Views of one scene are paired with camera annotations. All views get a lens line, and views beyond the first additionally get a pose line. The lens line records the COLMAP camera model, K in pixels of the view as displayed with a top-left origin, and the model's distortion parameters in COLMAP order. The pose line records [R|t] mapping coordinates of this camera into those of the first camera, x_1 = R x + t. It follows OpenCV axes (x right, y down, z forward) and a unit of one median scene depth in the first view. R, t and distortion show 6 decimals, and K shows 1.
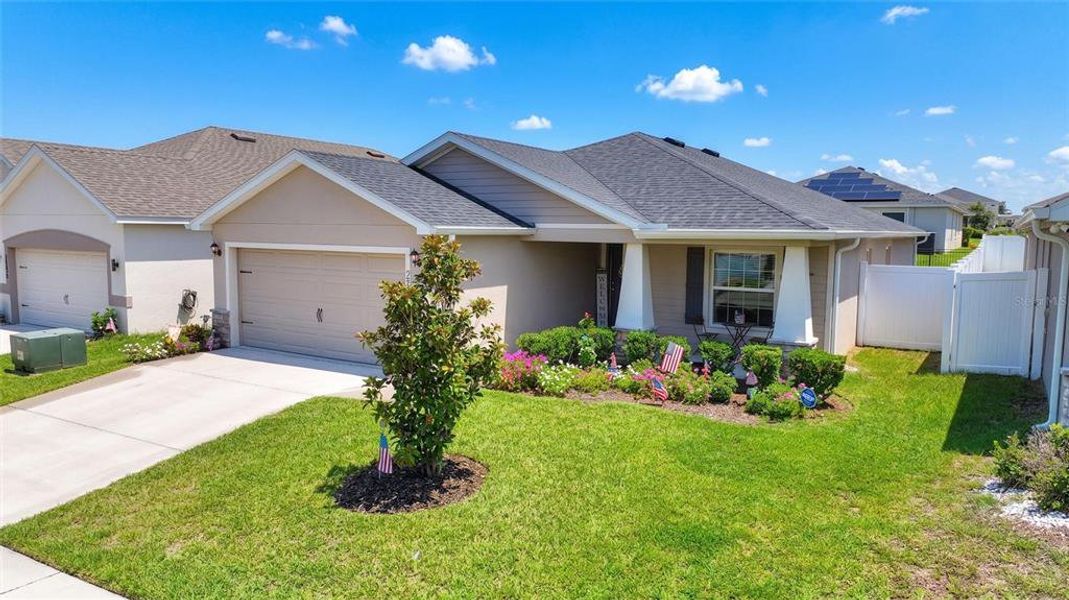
lens RADIAL K [[744.2, 0, 534.5], [0, 744.2, 300.0], [0, 0, 1]] dist [0.004246, -0.000855]
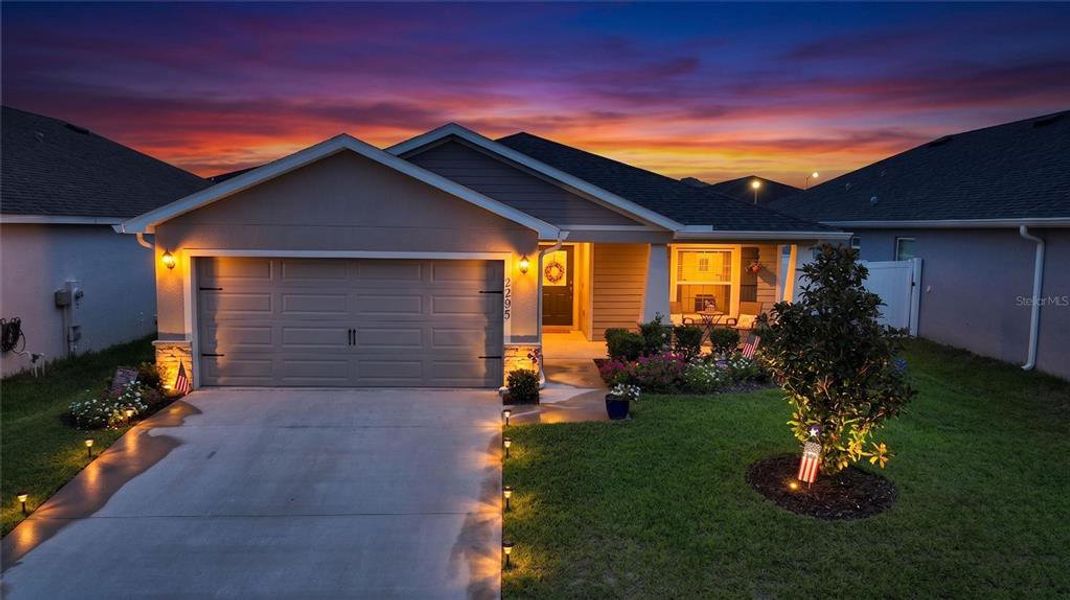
lens RADIAL K [[727.8, 0, 537.0], [0, 727.8, 300.4], [0, 0, 1]] dist [0.001427, 0.000497]
pose [[0.835213, -0.056114, 0.547056, -0.553582], [0.052766, 0.998368, 0.021848, -0.026498], [-0.547389, 0.010618, 0.836811, 0.217921]]
